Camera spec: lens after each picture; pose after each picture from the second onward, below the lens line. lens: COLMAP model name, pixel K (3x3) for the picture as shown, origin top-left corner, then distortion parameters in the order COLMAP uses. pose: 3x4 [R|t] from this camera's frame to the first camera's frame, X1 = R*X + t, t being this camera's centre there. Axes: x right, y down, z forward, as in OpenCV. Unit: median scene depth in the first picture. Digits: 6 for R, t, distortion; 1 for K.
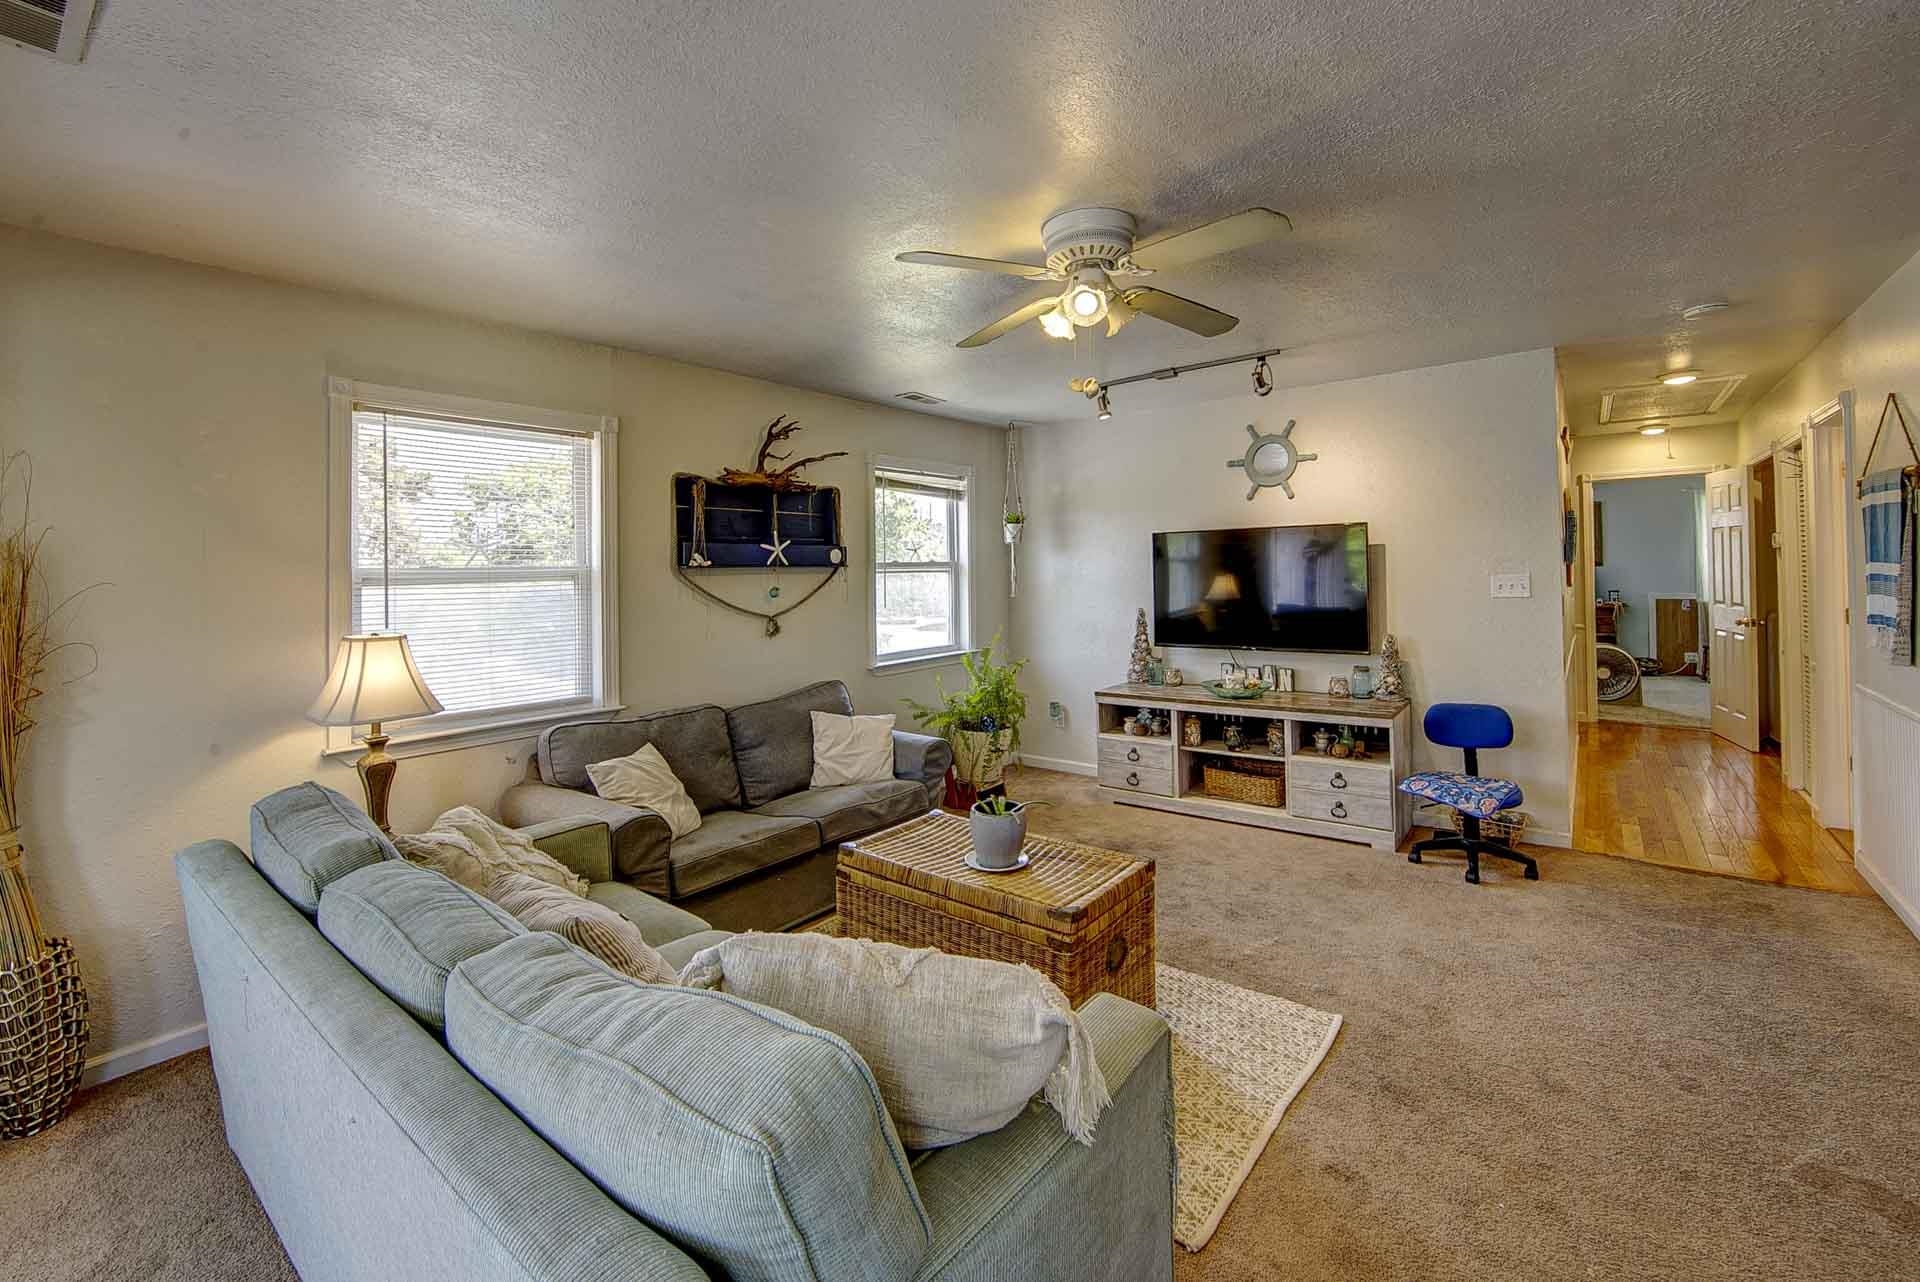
lens RADIAL K [[779.0, 0, 999.1], [0, 779.0, 563.9], [0, 0, 1]] dist [-0.010289, 0.002317]
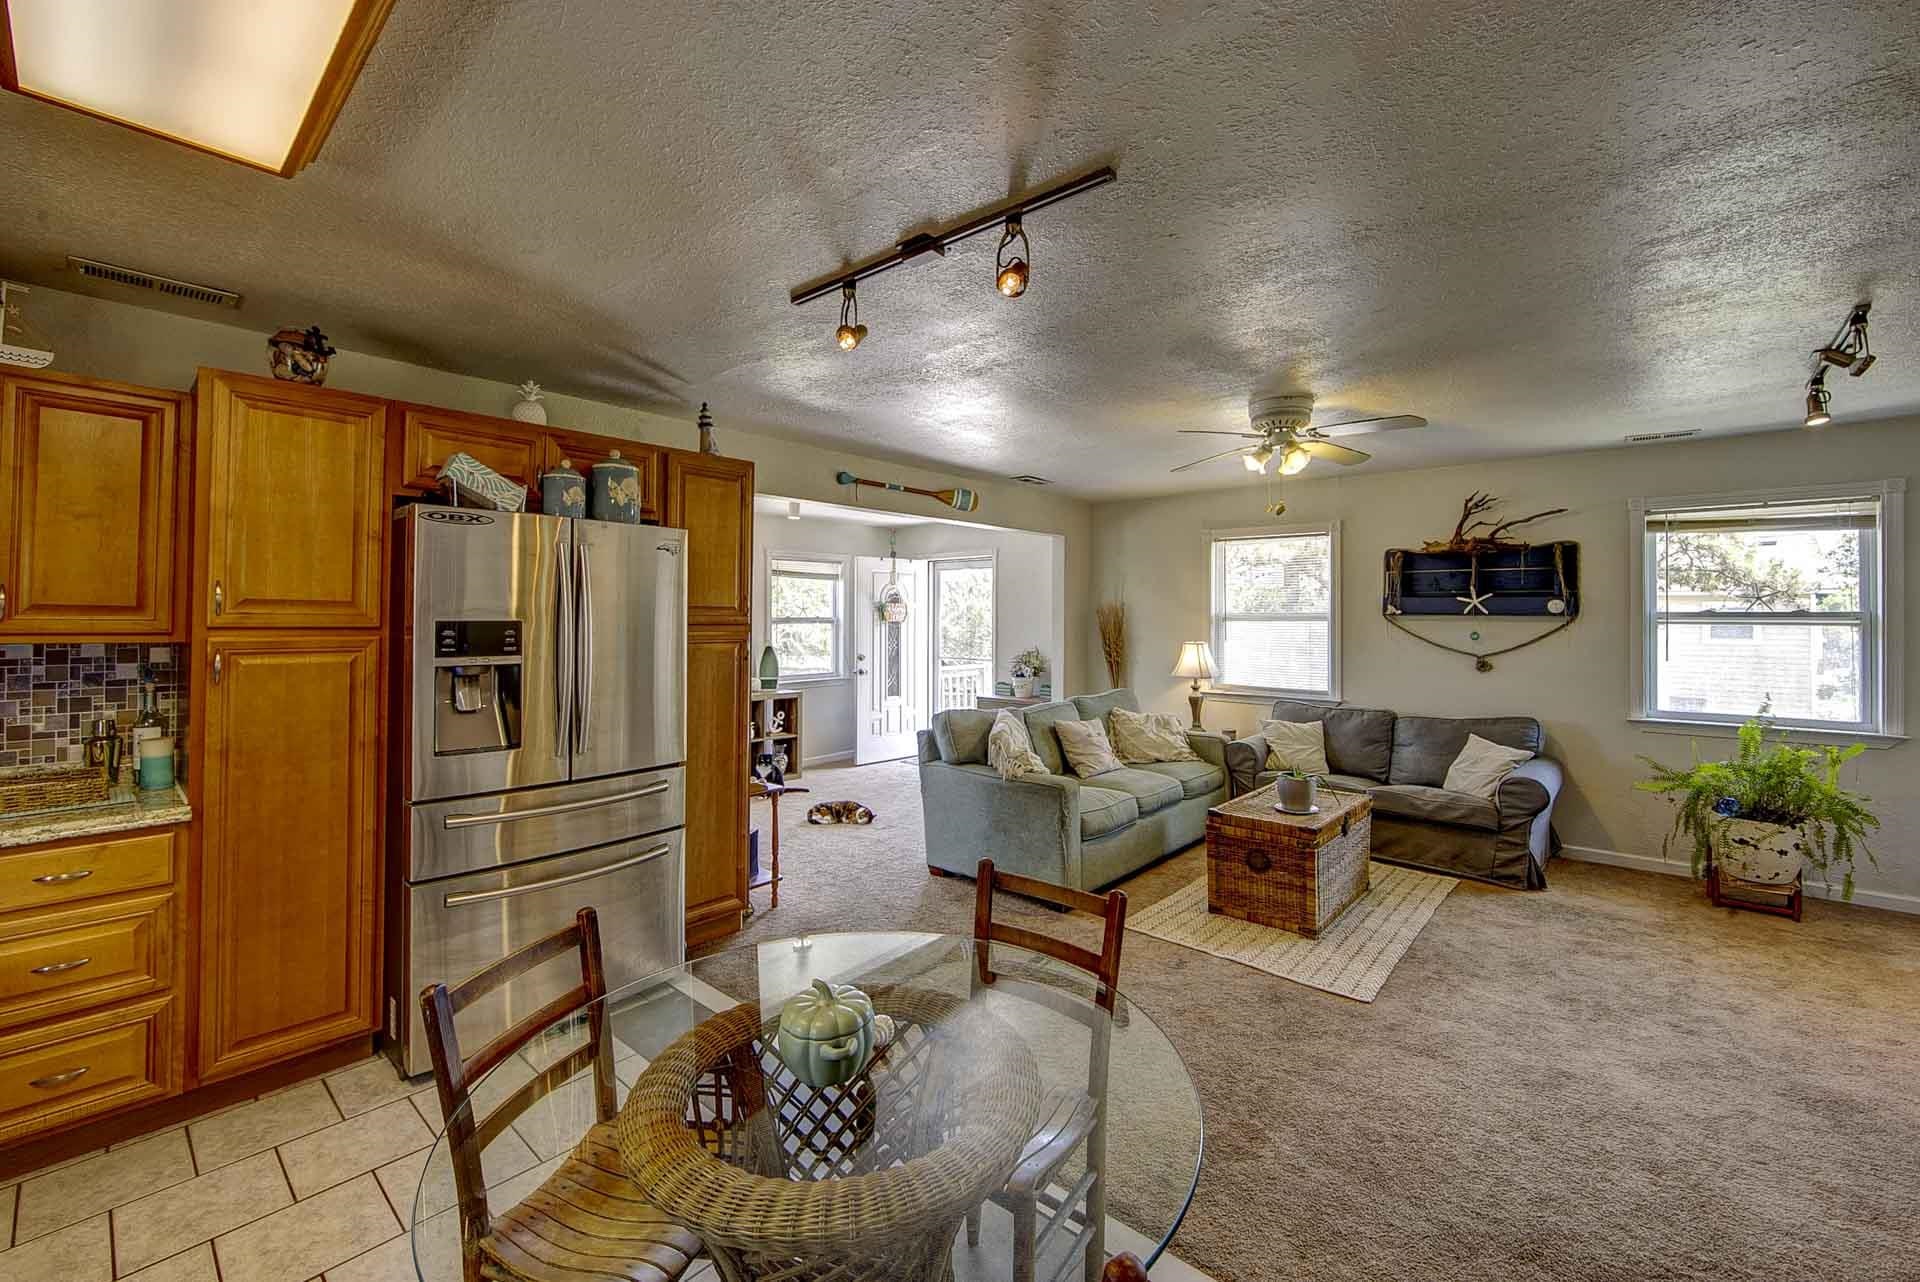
lens RADIAL K [[779.0, 0, 966.0], [0, 779.0, 615.1], [0, 0, 1]] dist [-0.010289, 0.002317]
pose [[-0.047014, 0.021906, -0.998654, 0.916937], [0.006891, 0.999743, 0.021606, -0.026973], [0.998870, -0.005866, -0.047153, 0.235865]]
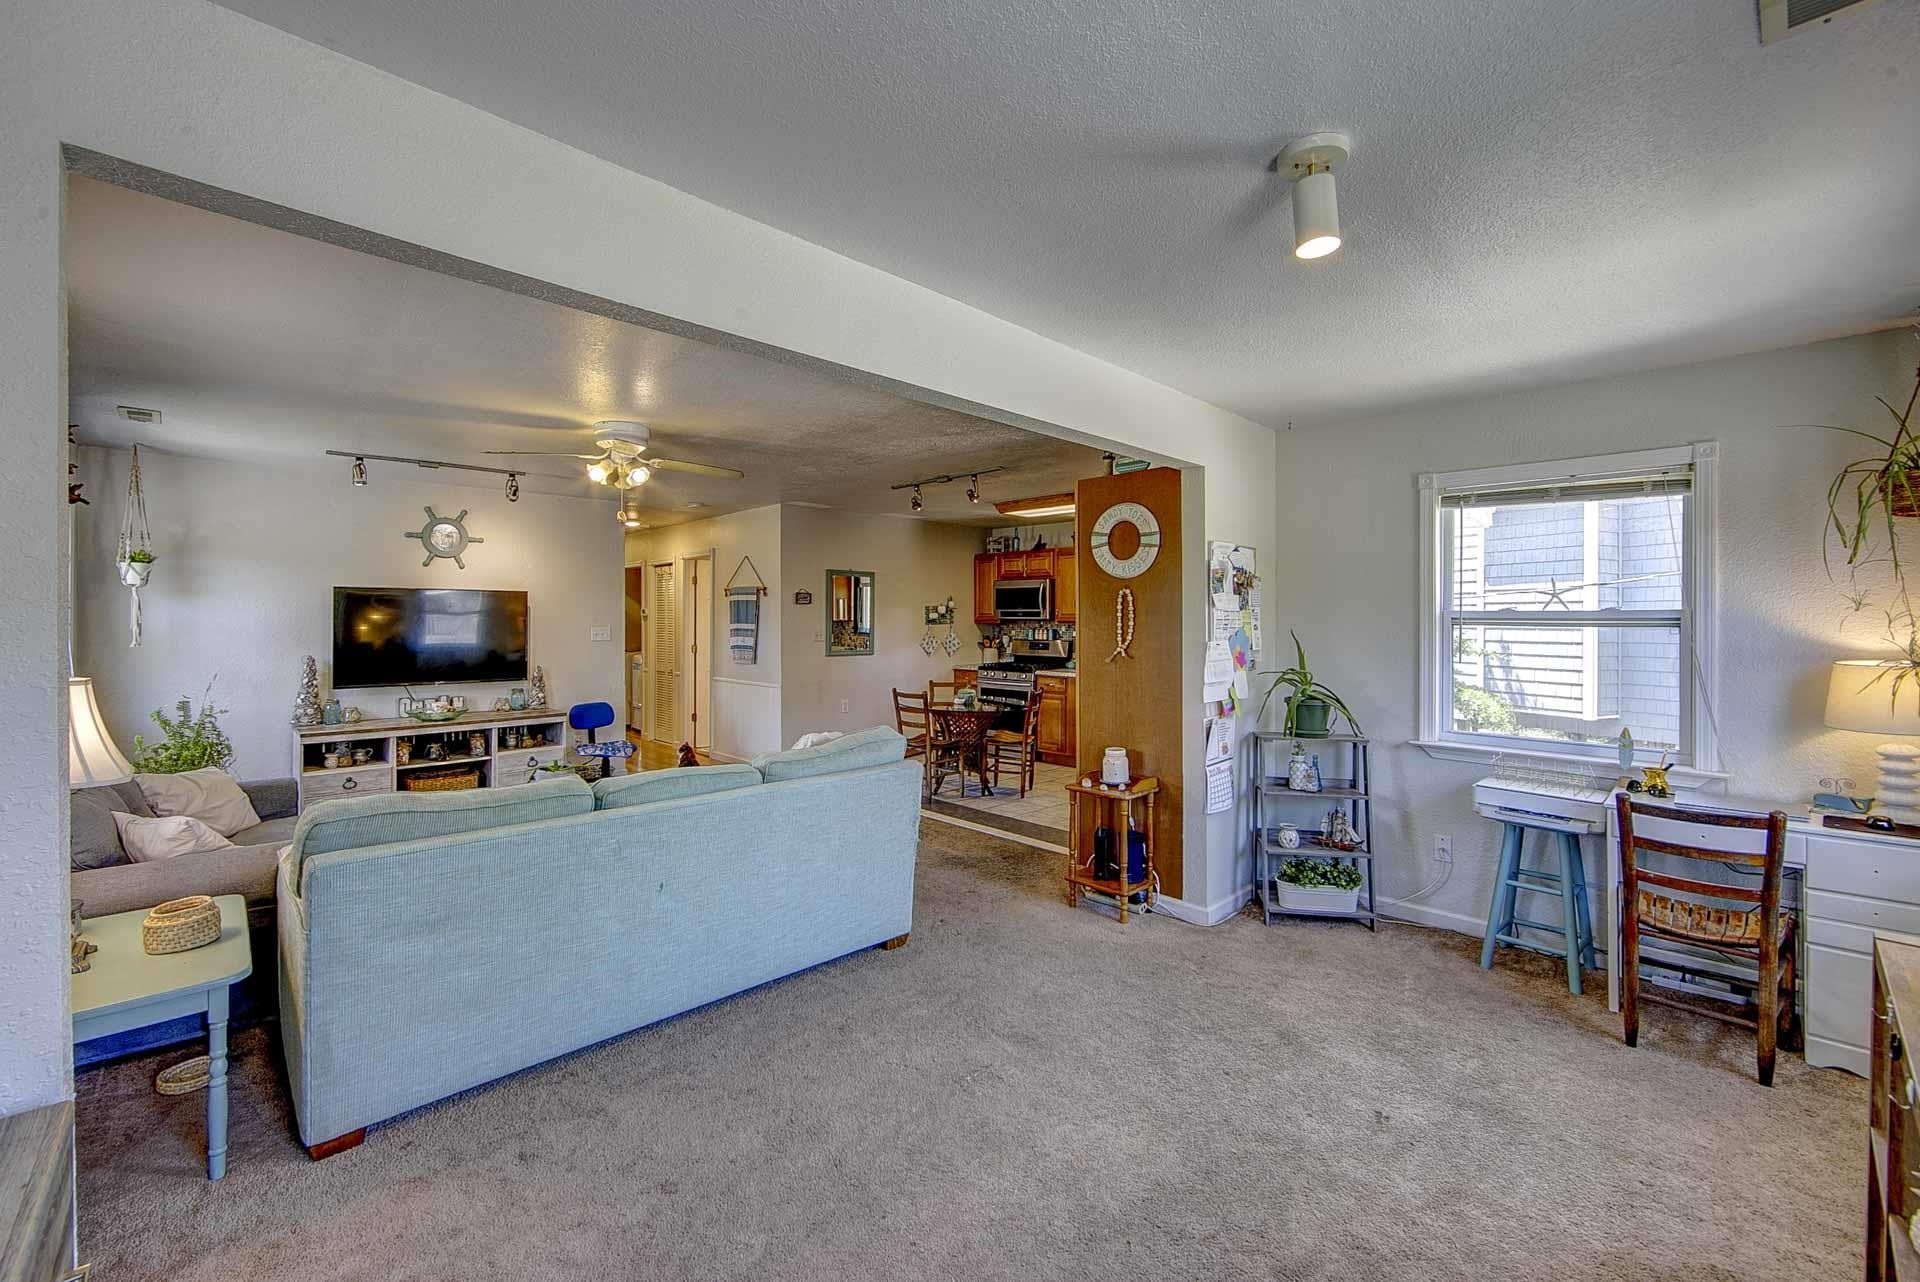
lens RADIAL K [[779.0, 0, 955.7], [0, 779.0, 624.1], [0, 0, 1]] dist [-0.010289, 0.002317]
pose [[0.139285, 0.018079, 0.990087, -0.881445], [-0.014374, 0.999765, -0.016234, 0.021939], [-0.990148, -0.011970, 0.139512, -0.024454]]
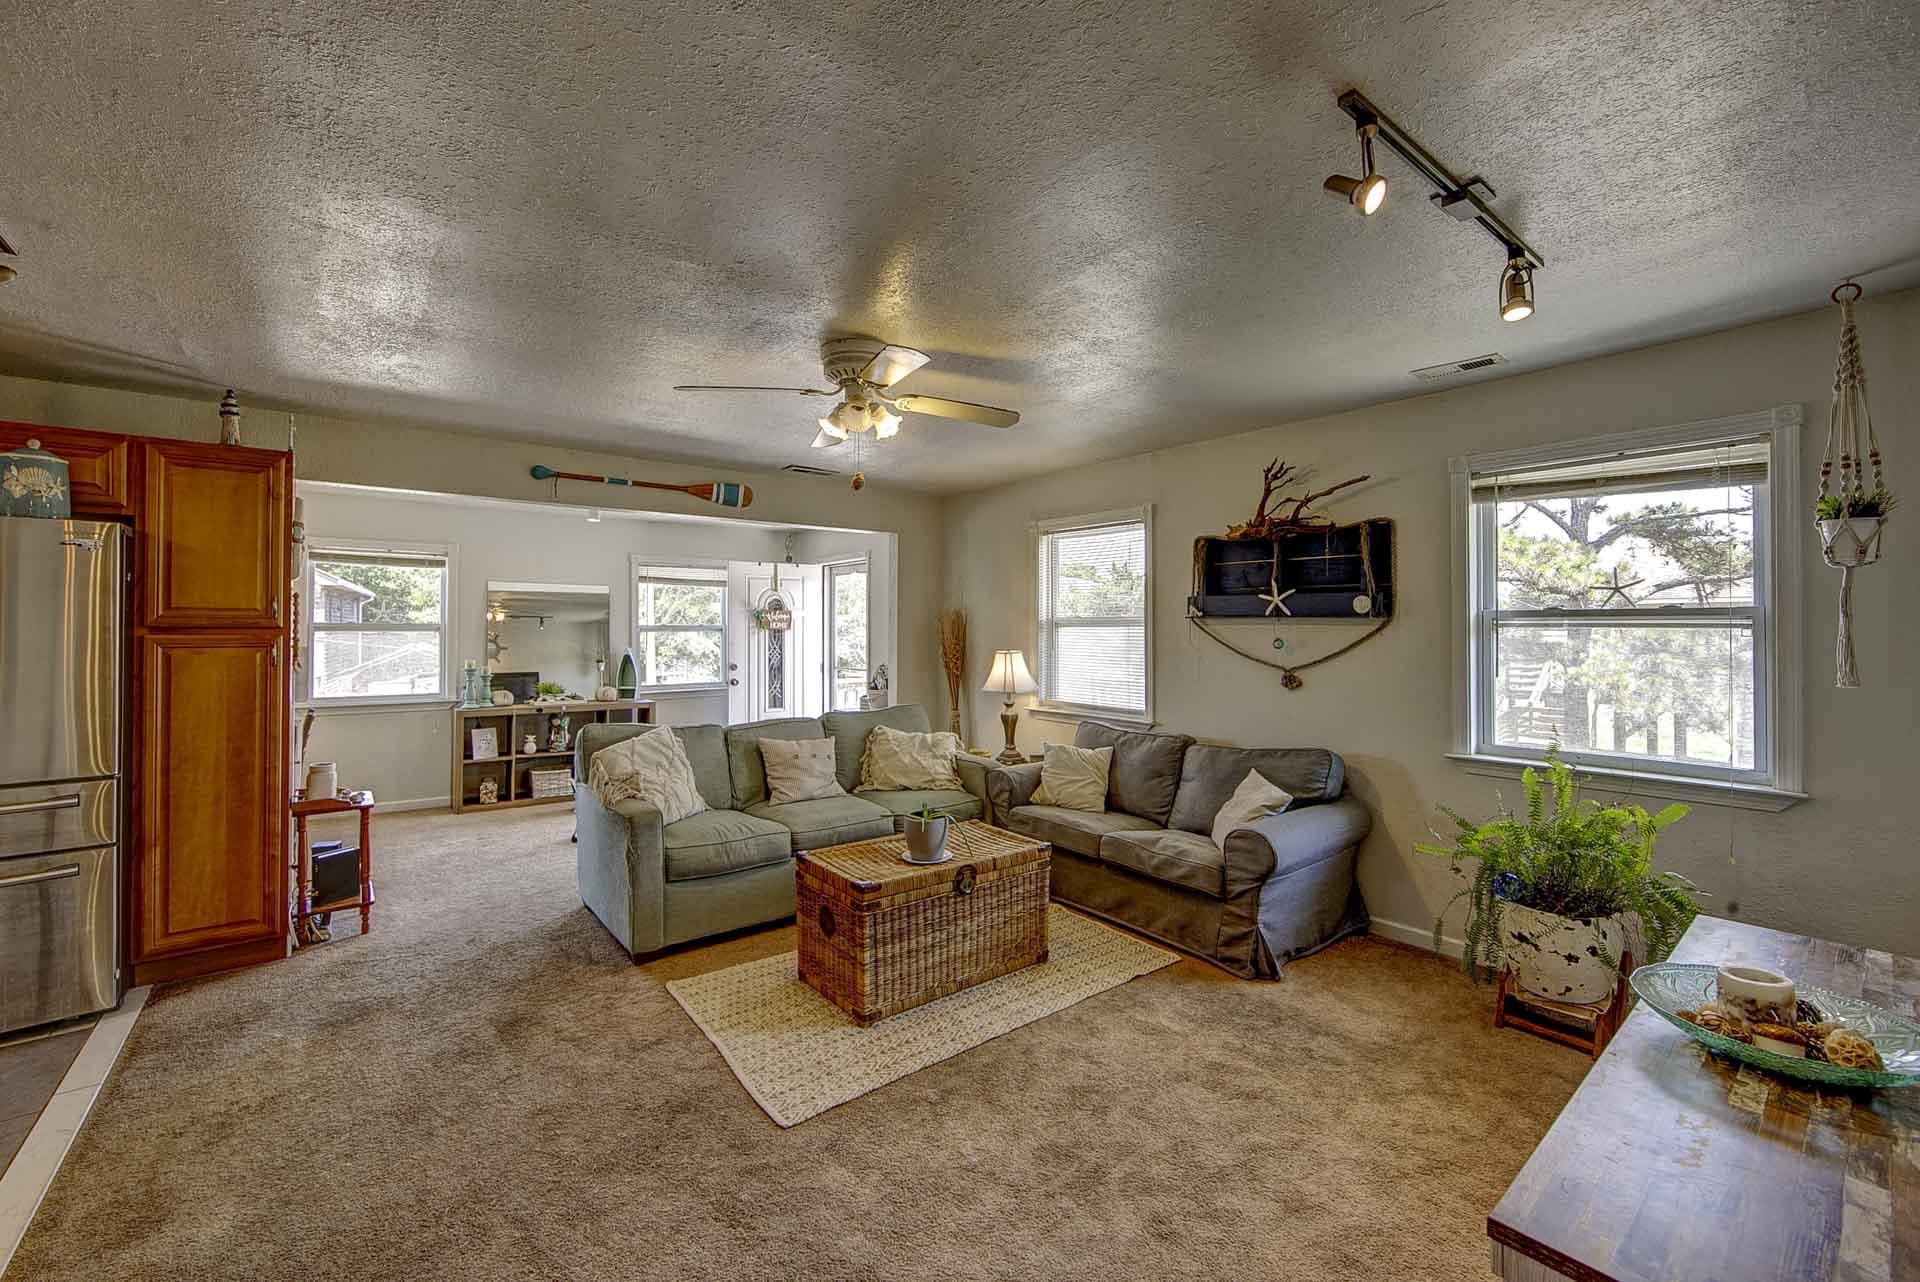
lens RADIAL K [[779.0, 0, 969.0], [0, 779.0, 624.3], [0, 0, 1]] dist [-0.010289, 0.002317]
pose [[-0.223083, 0.019197, -0.974610, 0.693323], [0.013048, 0.999775, 0.016707, -0.008072], [0.974712, -0.008989, -0.223284, 0.788774]]
